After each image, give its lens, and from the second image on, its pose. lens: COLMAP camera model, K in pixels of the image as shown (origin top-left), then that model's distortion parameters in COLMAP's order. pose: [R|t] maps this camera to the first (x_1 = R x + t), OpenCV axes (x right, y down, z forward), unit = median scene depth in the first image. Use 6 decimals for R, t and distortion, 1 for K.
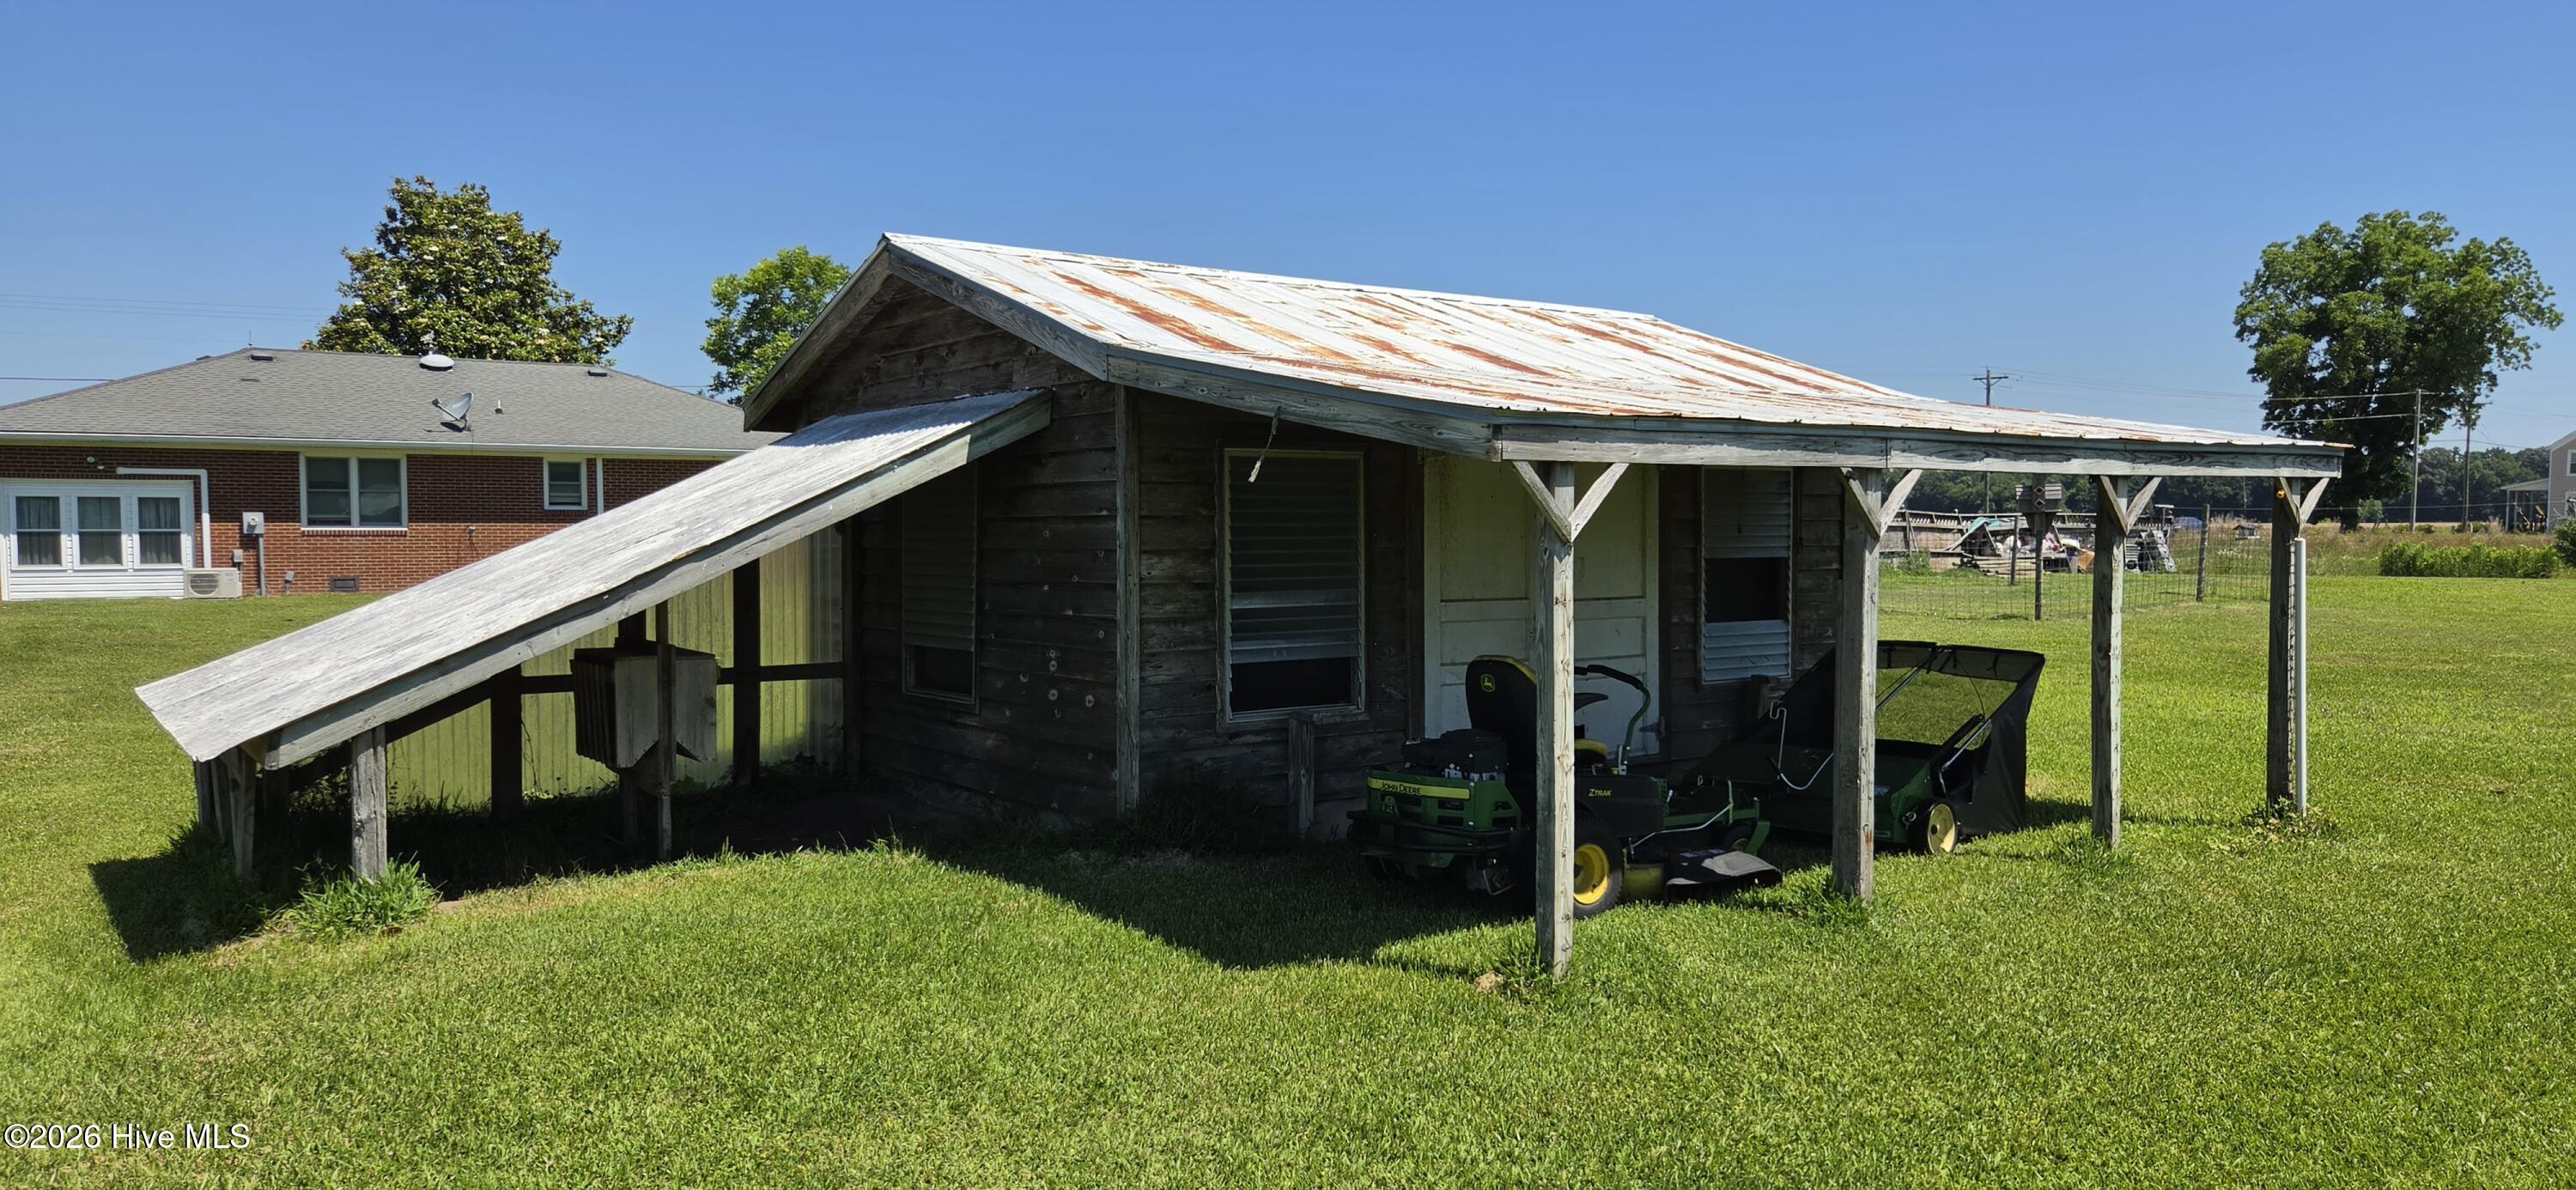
lens RADIAL K [[1675.2, 0, 1288.0], [0, 1675.2, 595.0], [0, 0, 1]] dist [0.031122, 0.000159]
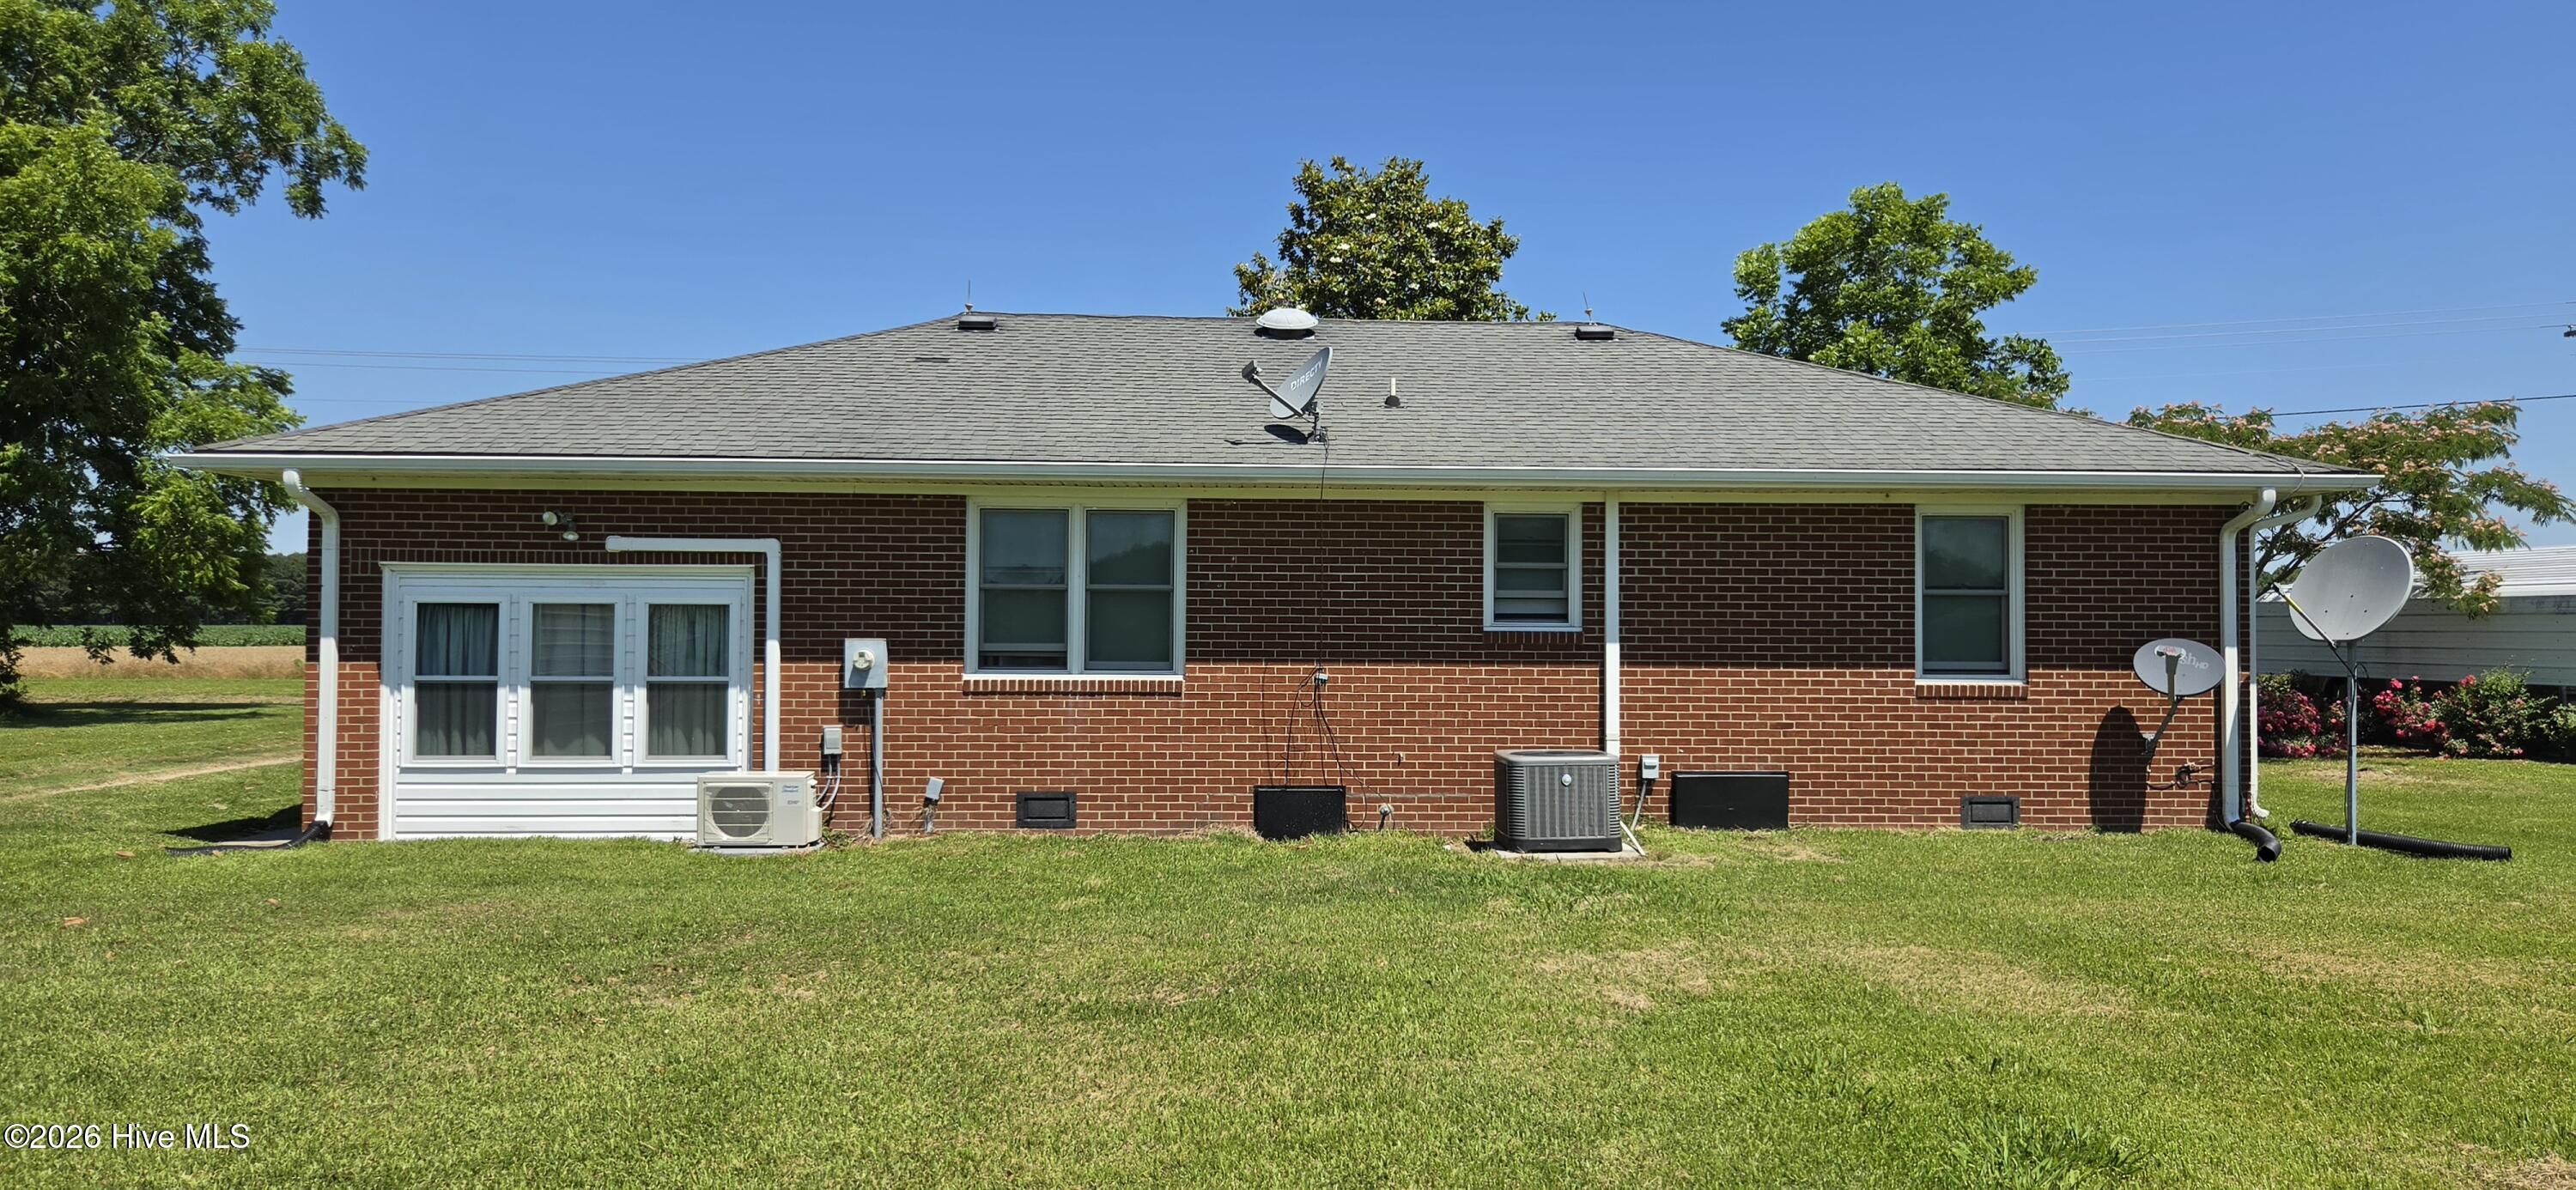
lens RADIAL K [[1675.2, 0, 1288.0], [0, 1675.2, 595.0], [0, 0, 1]] dist [0.031122, 0.000159]
pose [[0.863923, -0.005527, -0.503593, -0.299976], [-0.027427, 0.997940, -0.058004, -0.037433], [0.502876, 0.063923, 0.861992, 0.675761]]
